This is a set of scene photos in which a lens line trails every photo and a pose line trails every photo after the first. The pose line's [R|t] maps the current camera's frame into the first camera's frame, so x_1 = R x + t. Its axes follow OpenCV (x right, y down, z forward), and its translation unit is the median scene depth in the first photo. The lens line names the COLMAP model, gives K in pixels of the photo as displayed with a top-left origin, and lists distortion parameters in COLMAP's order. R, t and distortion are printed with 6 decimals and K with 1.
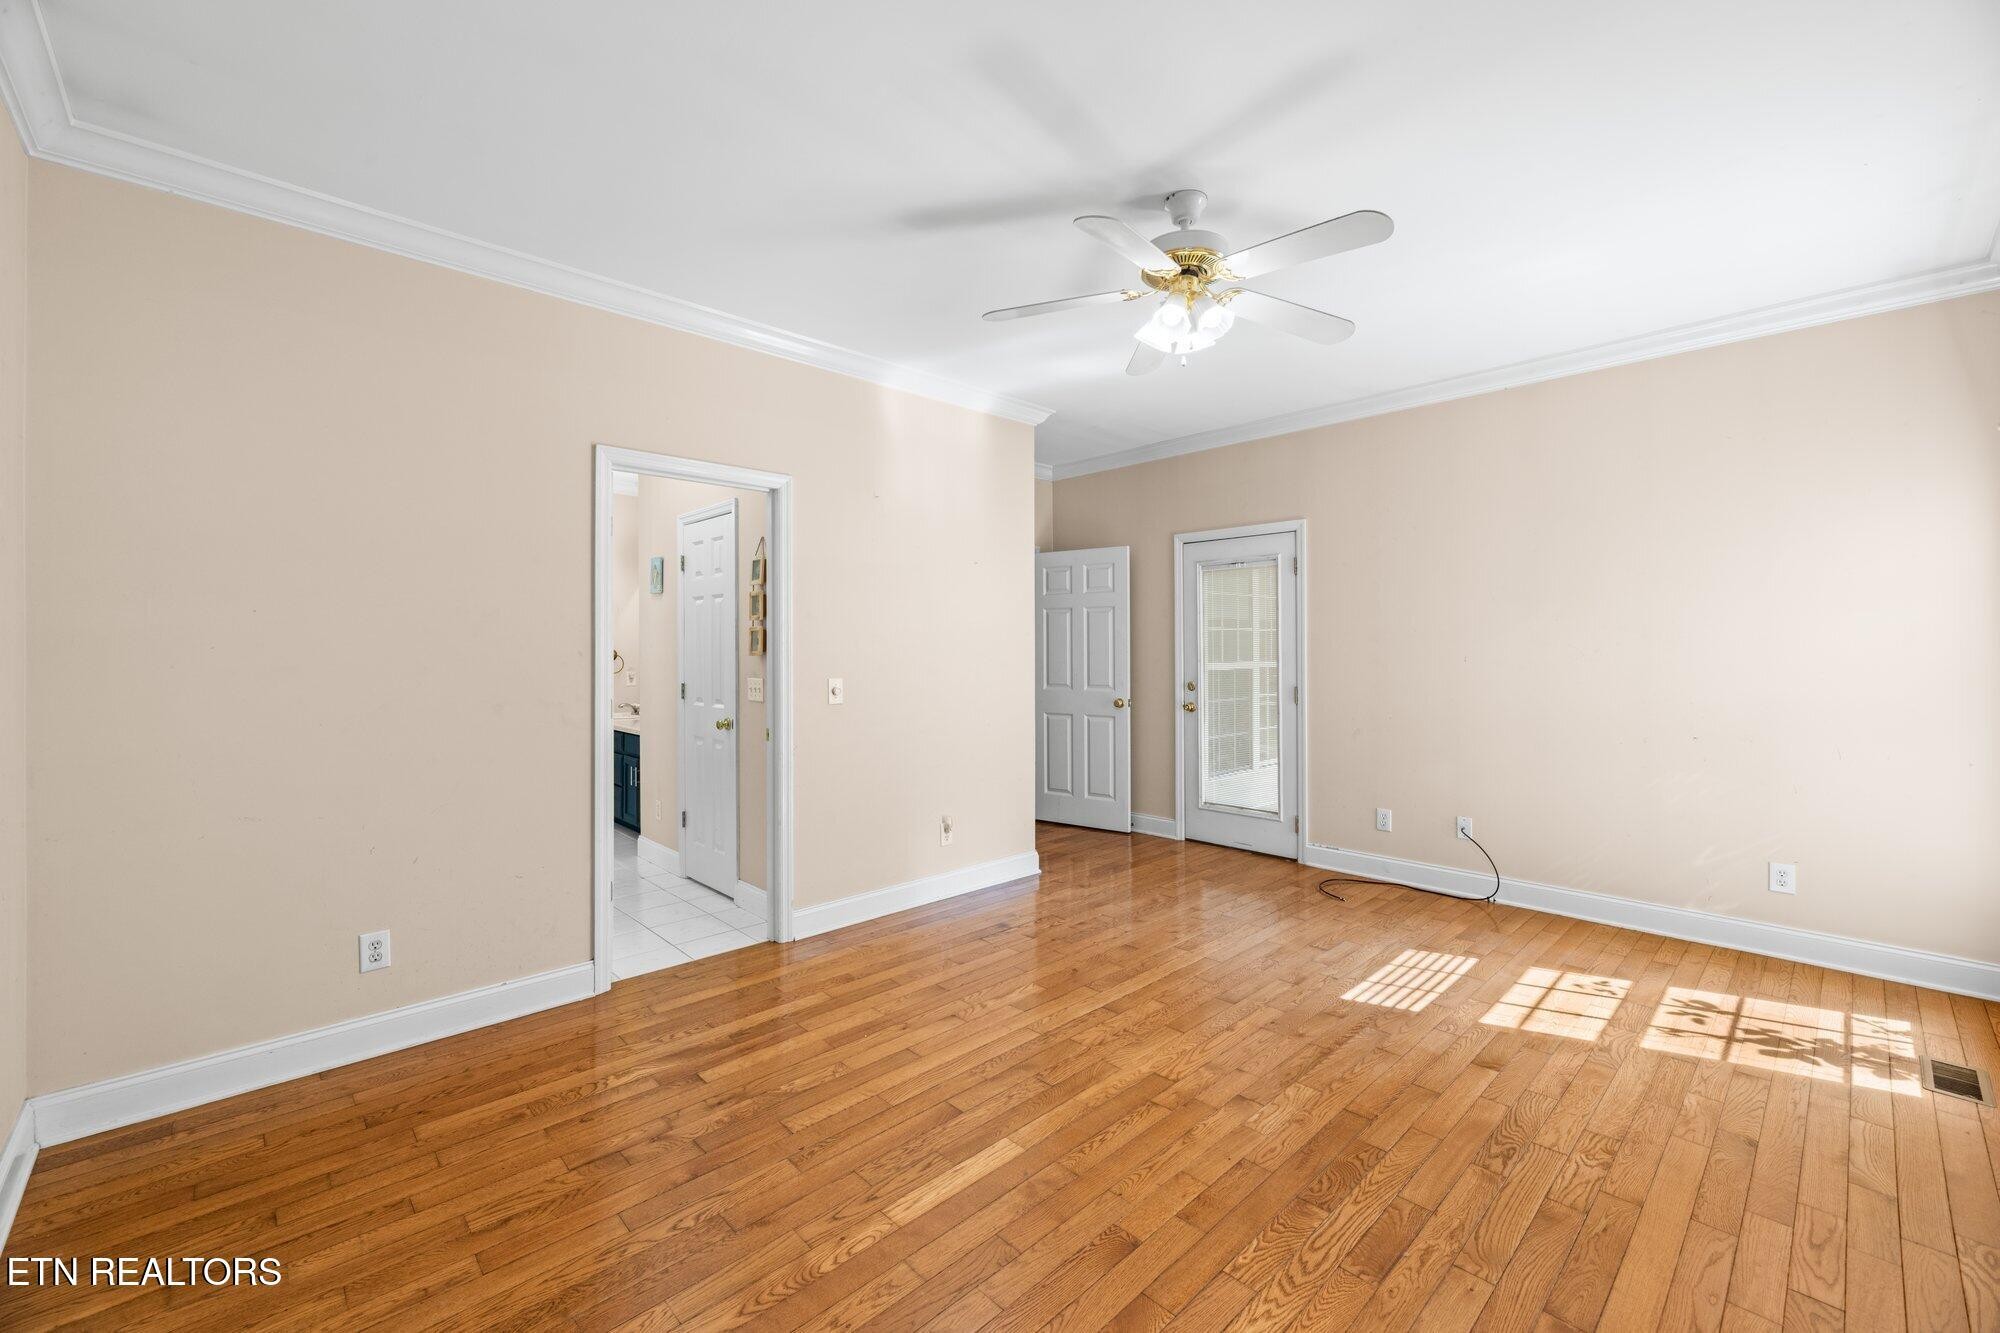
lens RADIAL K [[815.4, 0, 1003.6], [0, 815.4, 651.1], [0, 0, 1]] dist [-0.002071, 0.000046]
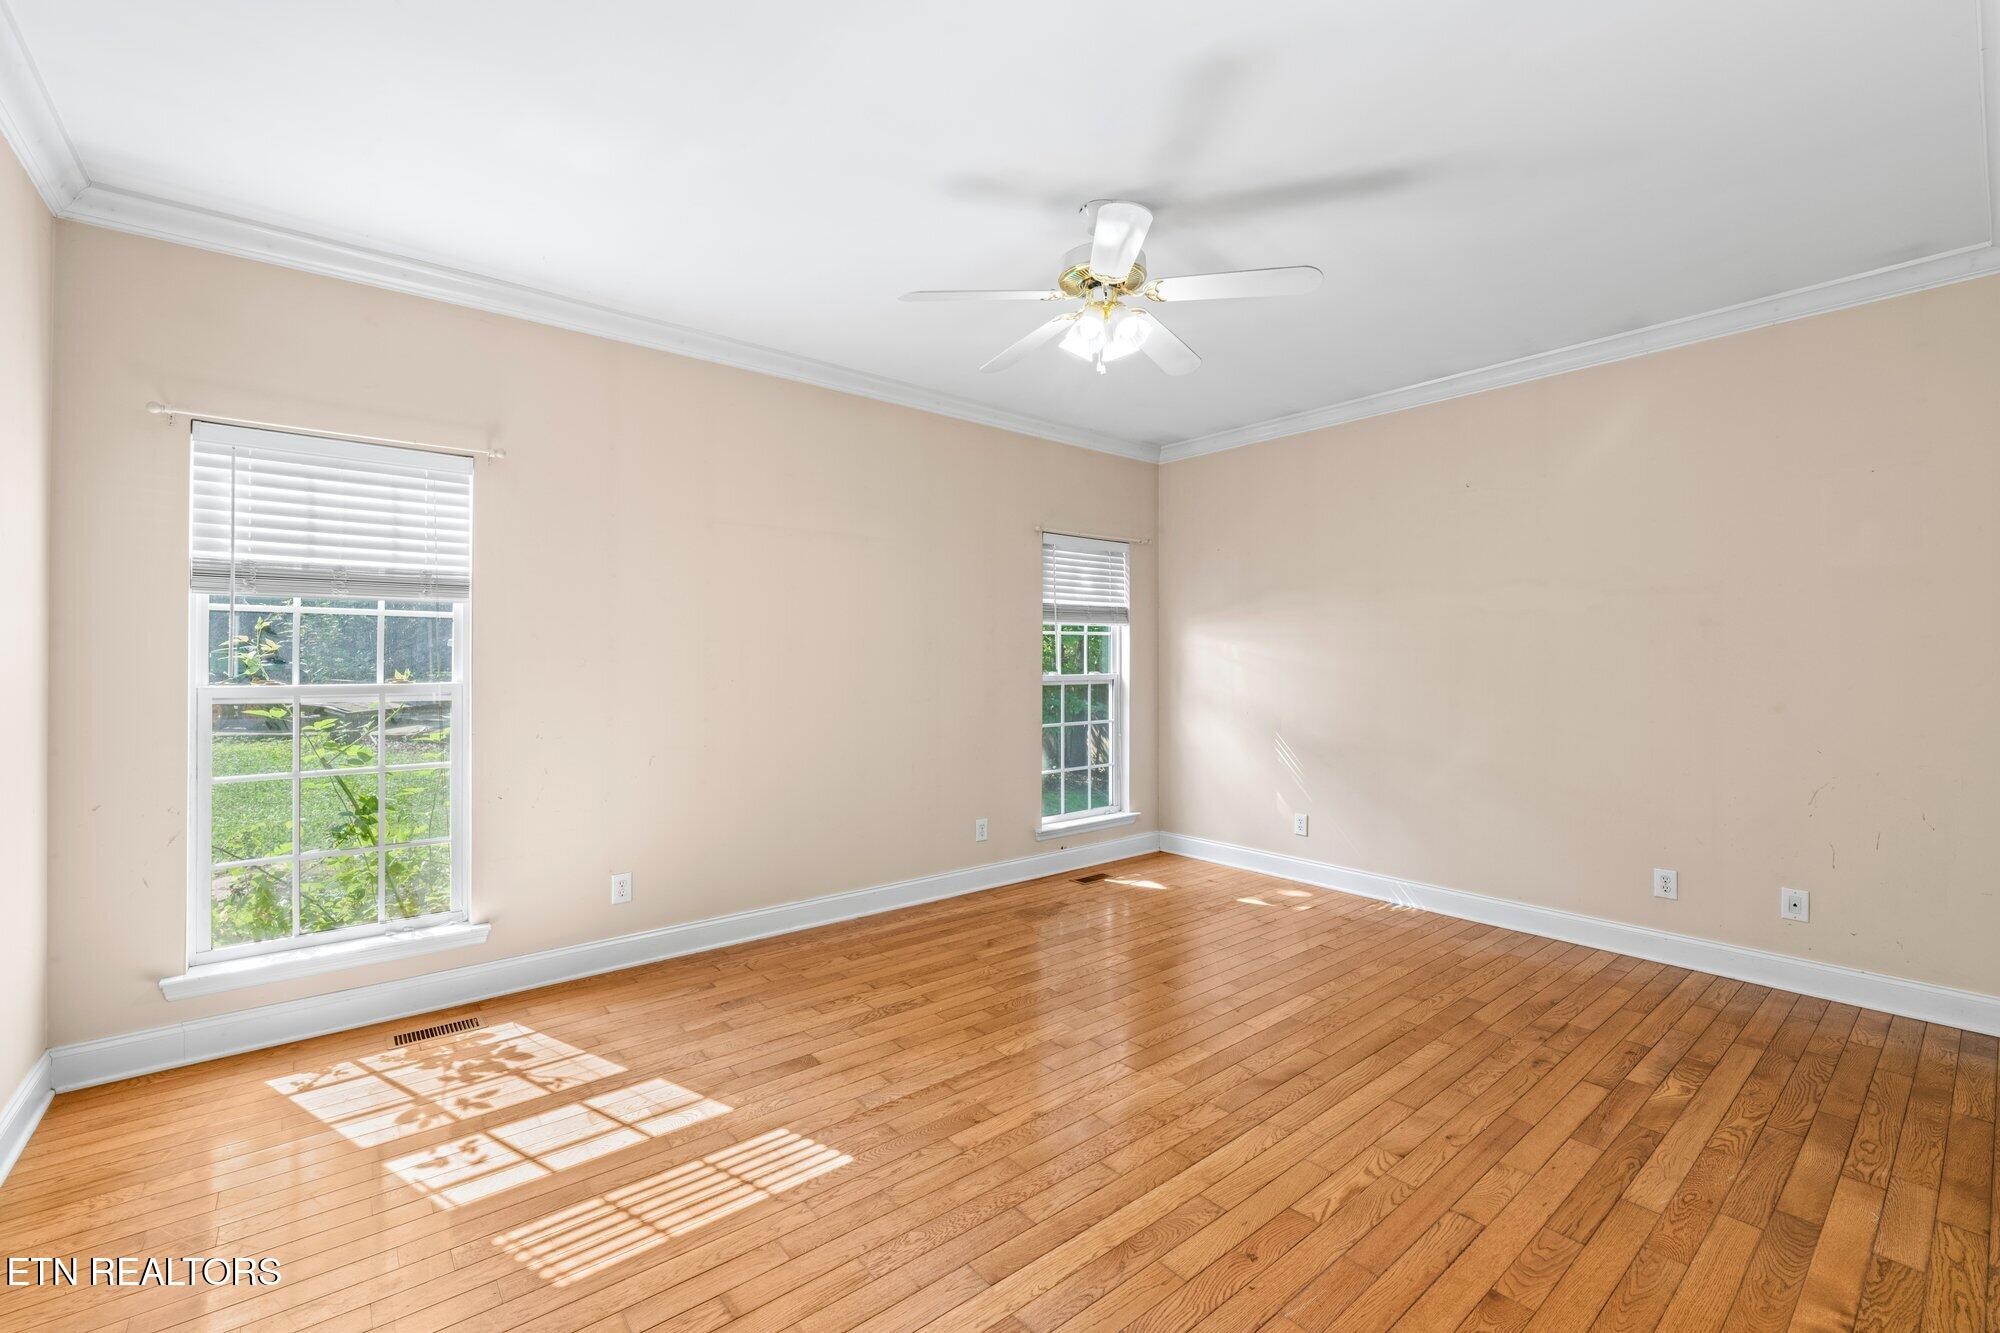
lens RADIAL K [[815.4, 0, 997.0], [0, 815.4, 651.8], [0, 0, 1]] dist [-0.002071, 0.000046]
pose [[-0.997188, 0.003908, 0.074842, 0.257010], [0.004367, 0.999973, 0.005977, -0.014037], [-0.074816, 0.006287, -0.997178, 1.850904]]
